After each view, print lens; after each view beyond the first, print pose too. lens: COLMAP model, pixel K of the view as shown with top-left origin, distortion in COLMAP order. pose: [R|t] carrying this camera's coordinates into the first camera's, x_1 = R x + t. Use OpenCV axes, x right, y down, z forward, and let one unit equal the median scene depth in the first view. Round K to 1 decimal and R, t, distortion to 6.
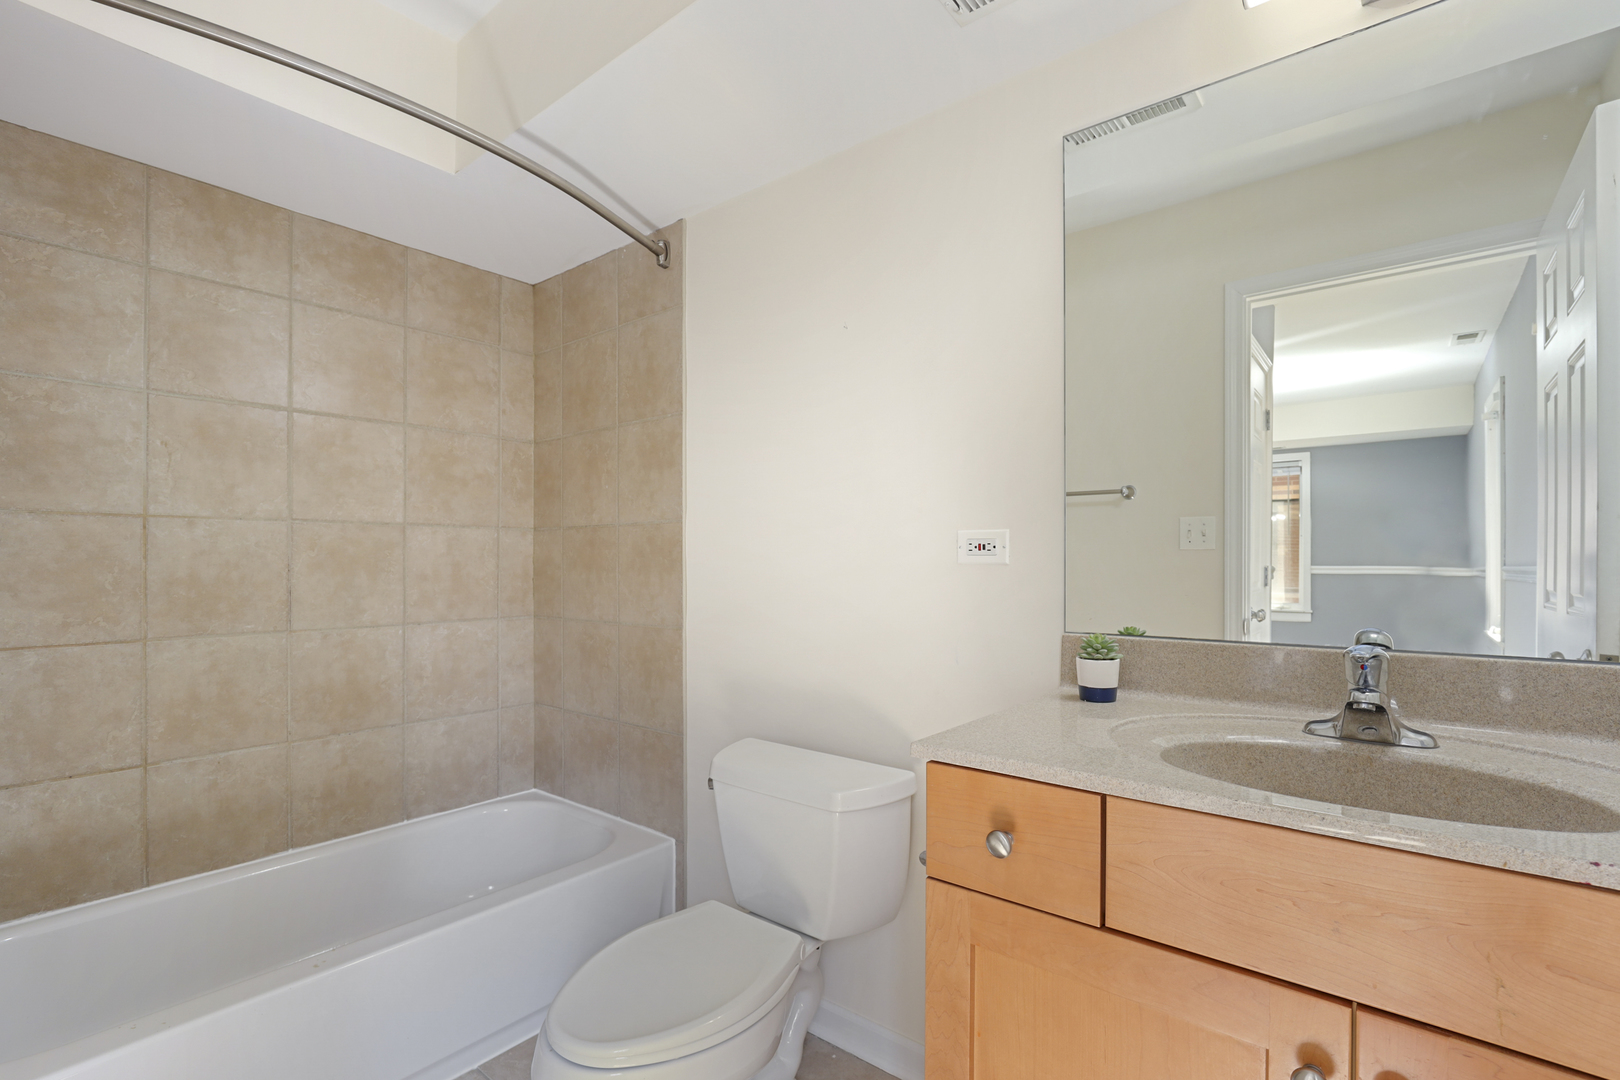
lens RADIAL K [[742.8, 0, 807.6], [0, 742.8, 551.5], [0, 0, 1]] dist [-0.014434, 0.000948]
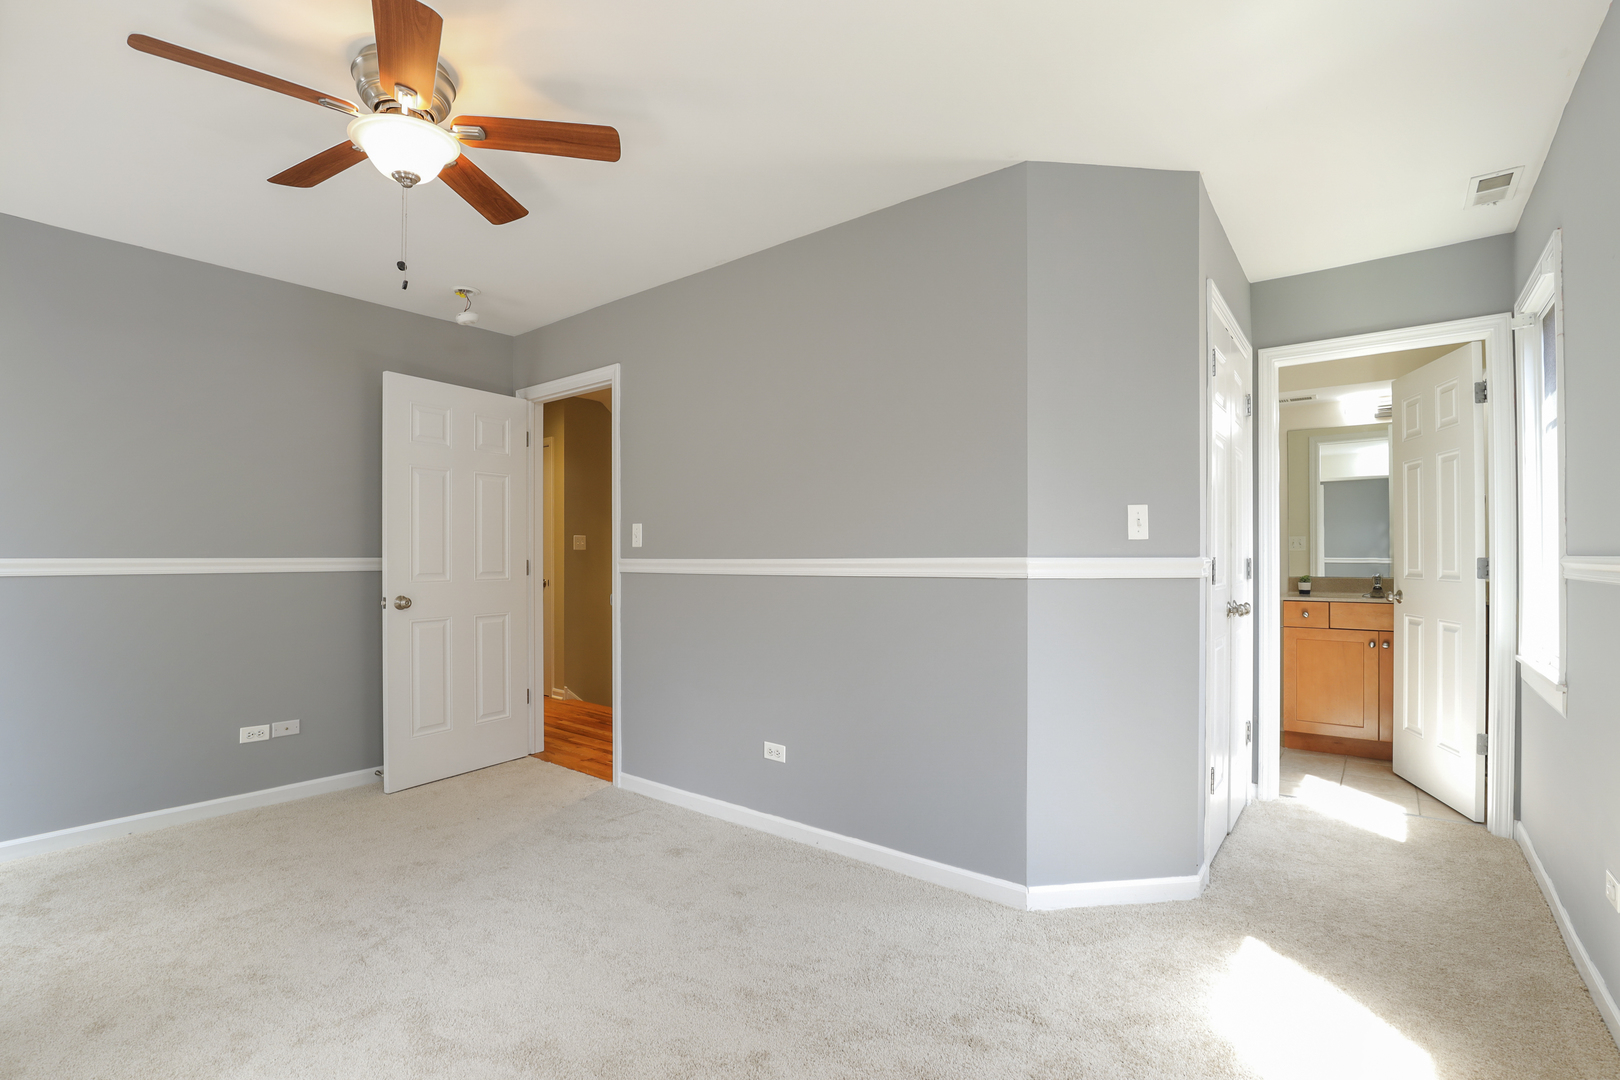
lens RADIAL K [[742.8, 0, 812.7], [0, 742.8, 543.5], [0, 0, 1]] dist [-0.014434, 0.000948]
pose [[0.999695, 0.004792, 0.024247, -2.149764], [-0.004882, 0.999981, 0.003678, -0.053096], [-0.024229, -0.003795, 0.999699, -2.622755]]
